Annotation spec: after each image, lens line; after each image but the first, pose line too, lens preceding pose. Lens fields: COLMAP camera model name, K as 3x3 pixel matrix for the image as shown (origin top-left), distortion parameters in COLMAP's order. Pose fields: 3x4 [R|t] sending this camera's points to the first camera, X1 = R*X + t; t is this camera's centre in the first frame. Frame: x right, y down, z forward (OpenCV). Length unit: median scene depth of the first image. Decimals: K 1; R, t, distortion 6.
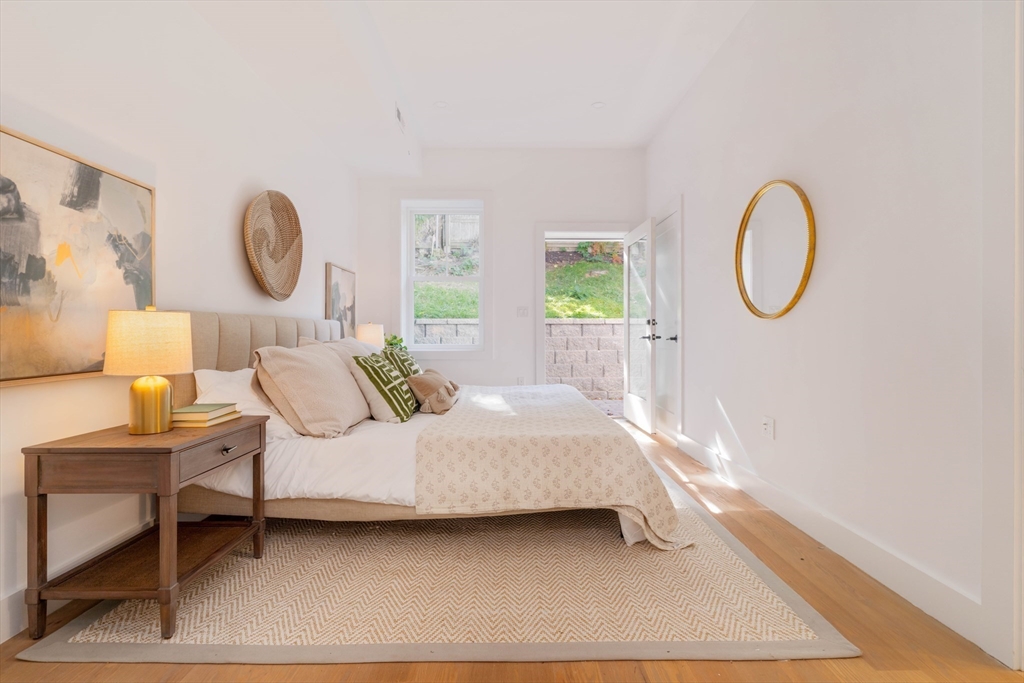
lens RADIAL K [[472.3, 0, 519.1], [0, 472.3, 337.6], [0, 0, 1]] dist [-0.005120, 0.000559]
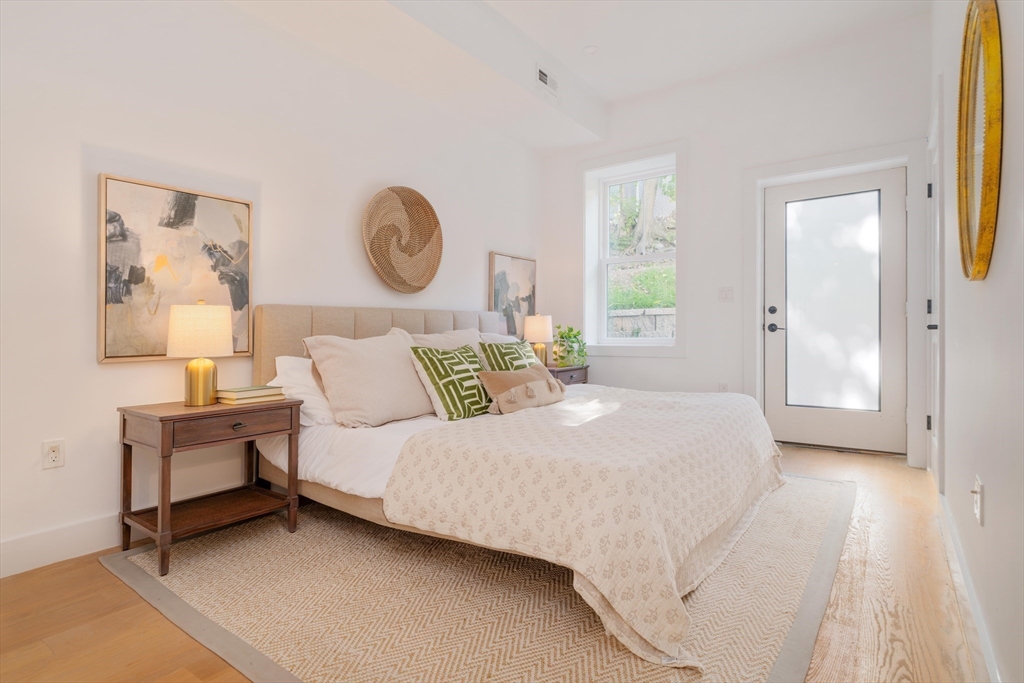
lens RADIAL K [[545.1, 0, 547.6], [0, 545.1, 329.2], [0, 0, 1]] dist [-0.000238, 0.000711]
pose [[0.802519, -0.009369, -0.596553, 0.639935], [0.003266, 0.999931, -0.011312, 0.021250], [0.596617, 0.007129, 0.802494, 0.341351]]
